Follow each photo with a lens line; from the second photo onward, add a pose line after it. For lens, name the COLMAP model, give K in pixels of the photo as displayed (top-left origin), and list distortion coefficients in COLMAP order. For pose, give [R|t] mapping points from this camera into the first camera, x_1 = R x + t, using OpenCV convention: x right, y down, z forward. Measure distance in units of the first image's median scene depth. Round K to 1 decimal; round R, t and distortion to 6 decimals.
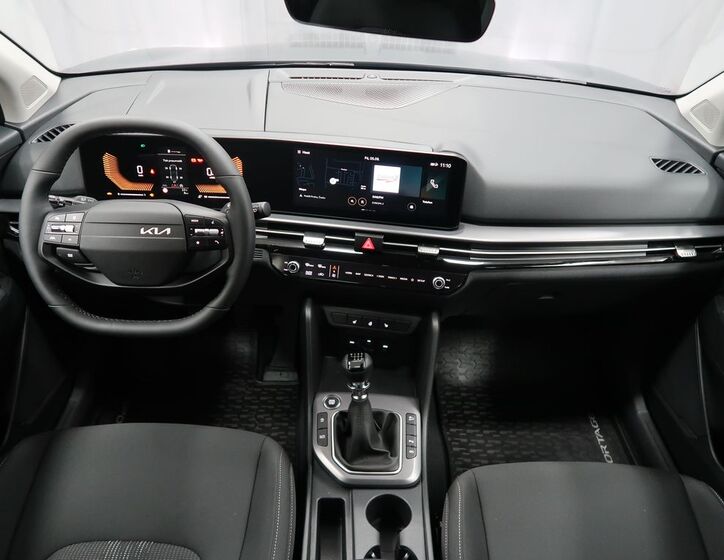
lens RADIAL K [[580.0, 0, 362.0], [0, 580.0, 280.0], [0, 0, 1]] dist [-0.003627, -0.003381]
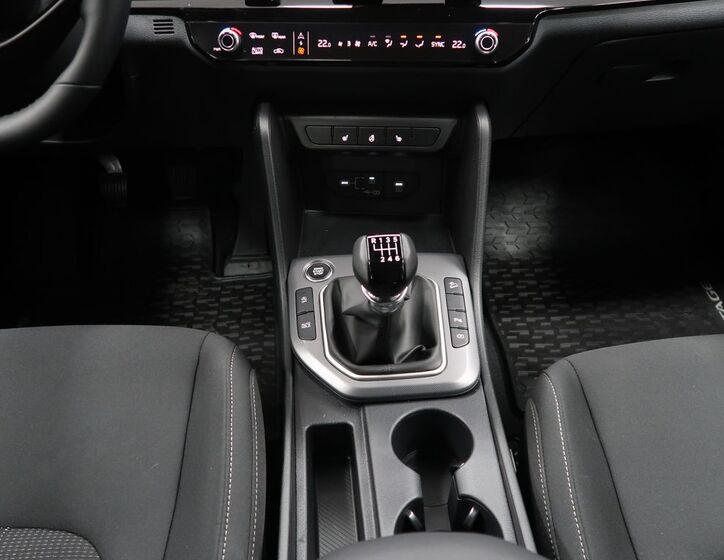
lens RADIAL K [[612.7, 0, 362.0], [0, 612.7, 280.0], [0, 0, 1]] dist [0.030689, 0.000981]
pose [[0.996429, -0.084348, -0.003946, -0.005562], [0.084306, 0.991119, 0.102834, 0.161693], [-0.004763, -0.102800, 0.994691, 0.378000]]
